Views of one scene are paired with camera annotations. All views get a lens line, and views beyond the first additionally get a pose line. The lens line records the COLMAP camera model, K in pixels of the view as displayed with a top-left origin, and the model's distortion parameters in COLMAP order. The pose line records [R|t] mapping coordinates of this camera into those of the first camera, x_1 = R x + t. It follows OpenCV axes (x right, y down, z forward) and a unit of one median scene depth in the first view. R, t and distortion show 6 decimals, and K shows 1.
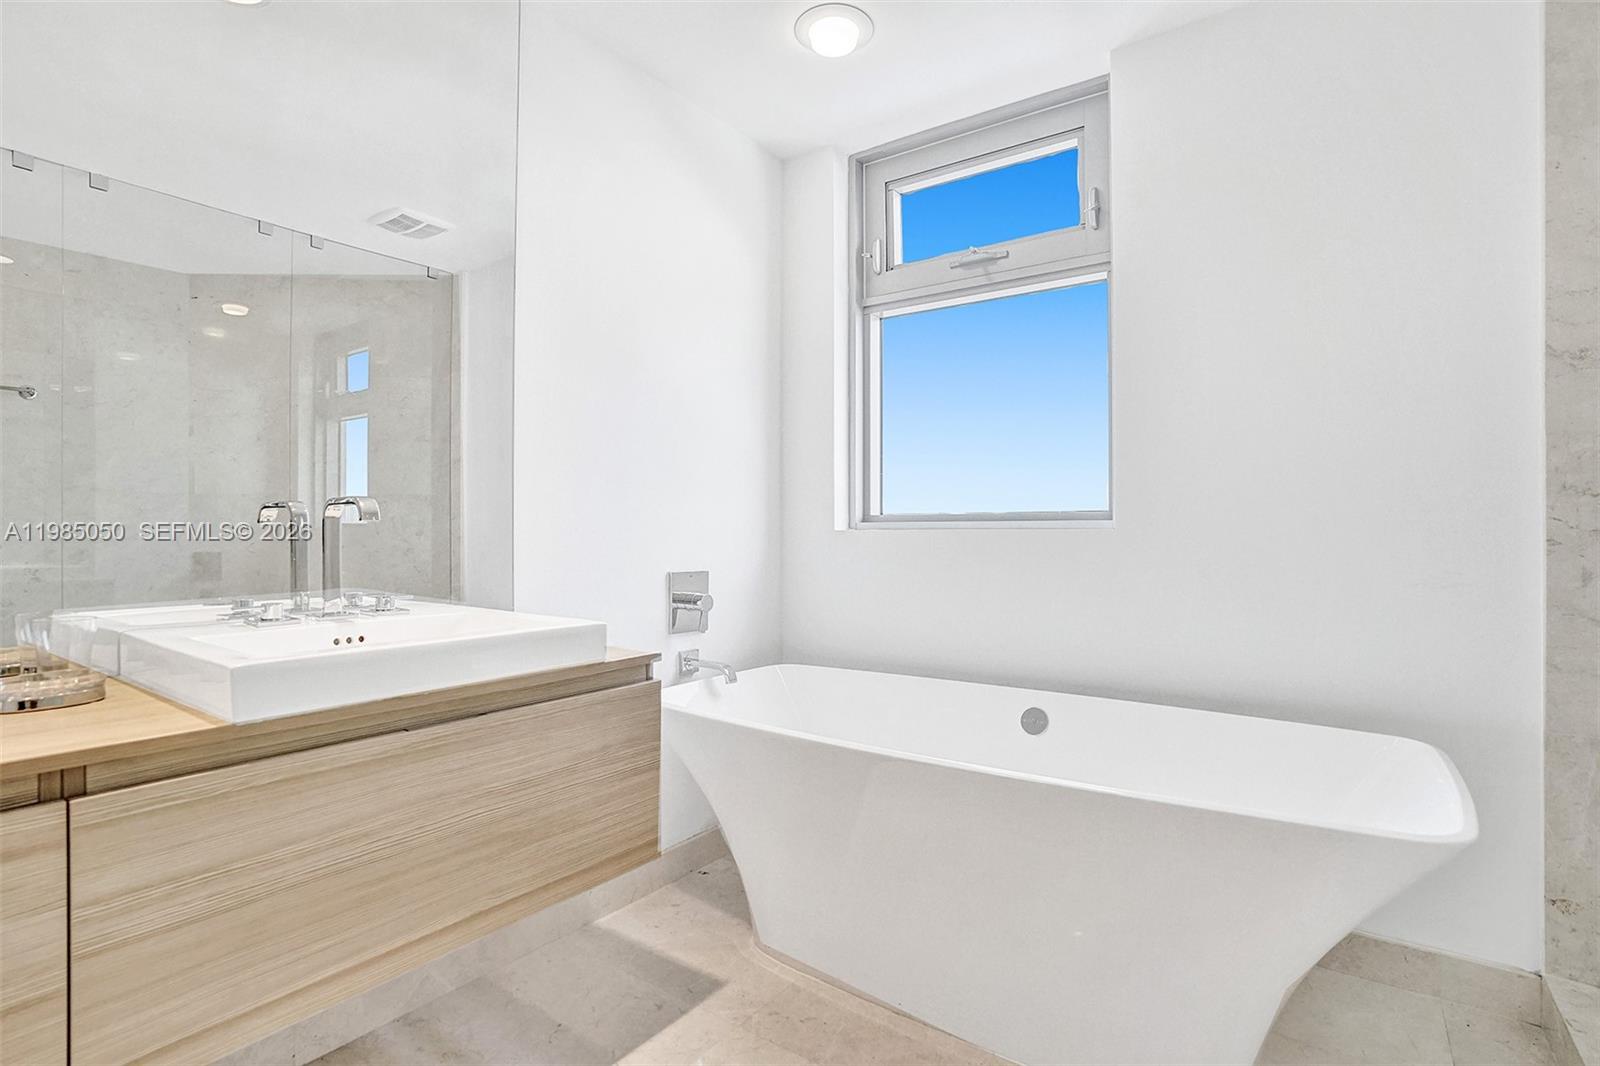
lens RADIAL K [[759.8, 0, 799.4], [0, 759.8, 535.4], [0, 0, 1]] dist [-0.056785, 0.022724]
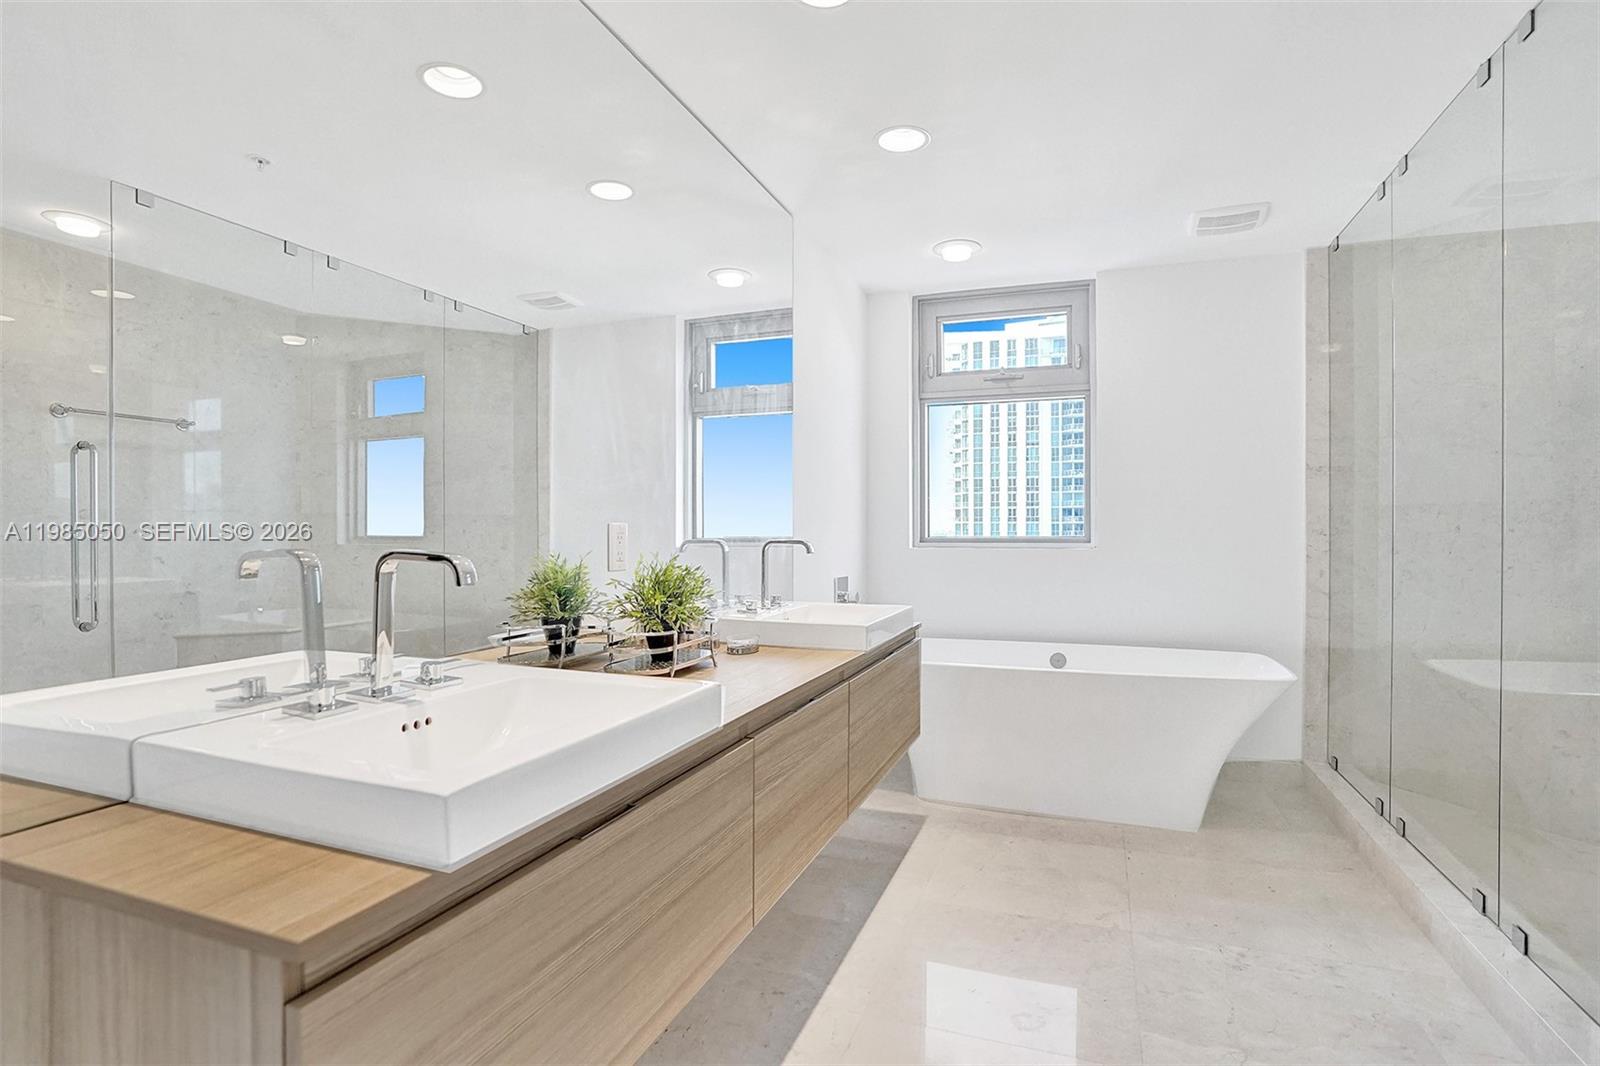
lens RADIAL K [[759.8, 0, 799.4], [0, 759.8, 535.4], [0, 0, 1]] dist [-0.056785, 0.022724]
pose [[0.964726, -0.000610, 0.263254, -0.542789], [0.000853, 0.999999, -0.000807, -0.030137], [-0.263253, 0.001003, 0.964726, -0.387340]]
